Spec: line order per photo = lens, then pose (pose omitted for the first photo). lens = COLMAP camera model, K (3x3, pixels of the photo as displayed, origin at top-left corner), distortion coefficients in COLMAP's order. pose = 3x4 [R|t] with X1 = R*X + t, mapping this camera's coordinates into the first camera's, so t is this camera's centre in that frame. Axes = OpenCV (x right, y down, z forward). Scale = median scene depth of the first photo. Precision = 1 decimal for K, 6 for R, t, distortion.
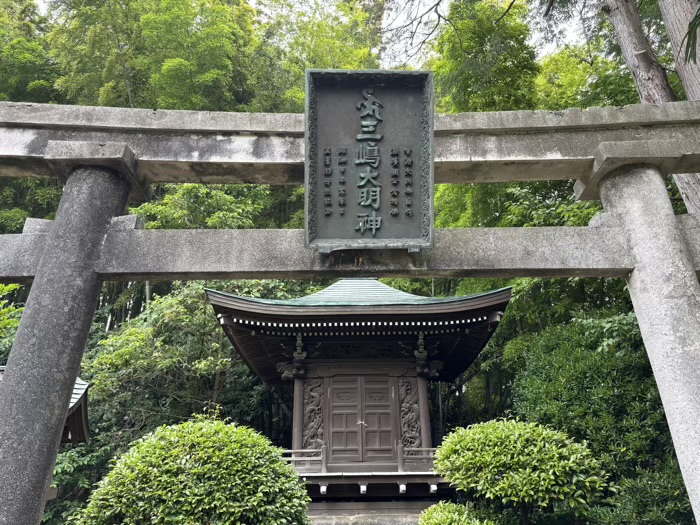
lens RADIAL K [[526.7, 0, 355.1], [0, 526.7, 263.5], [0, 0, 1]] dist [0.021166, -0.003712]
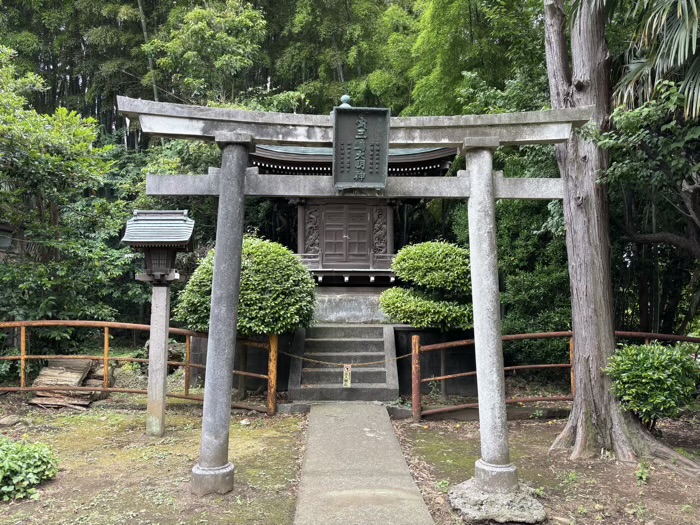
lens RADIAL K [[526.7, 0, 355.1], [0, 526.7, 263.5], [0, 0, 1]] dist [0.021166, -0.003712]
pose [[0.998878, 0.018685, 0.043521, -0.035109], [-0.033314, 0.930347, 0.365165, -0.226593], [-0.033667, -0.366205, 0.929925, -0.526321]]
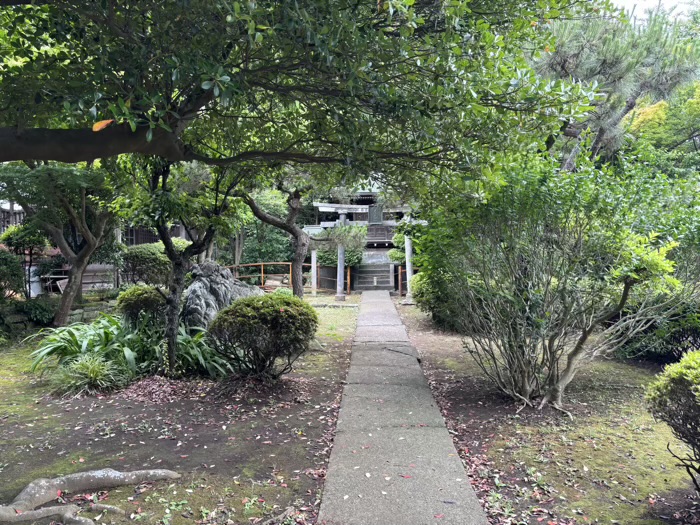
lens RADIAL K [[526.7, 0, 355.1], [0, 526.7, 263.5], [0, 0, 1]] dist [0.021166, -0.003712]
pose [[0.999554, -0.001569, -0.029811, -0.020032], [0.014563, 0.897346, 0.441087, -1.358423], [0.026059, -0.441324, 0.896969, -2.957463]]
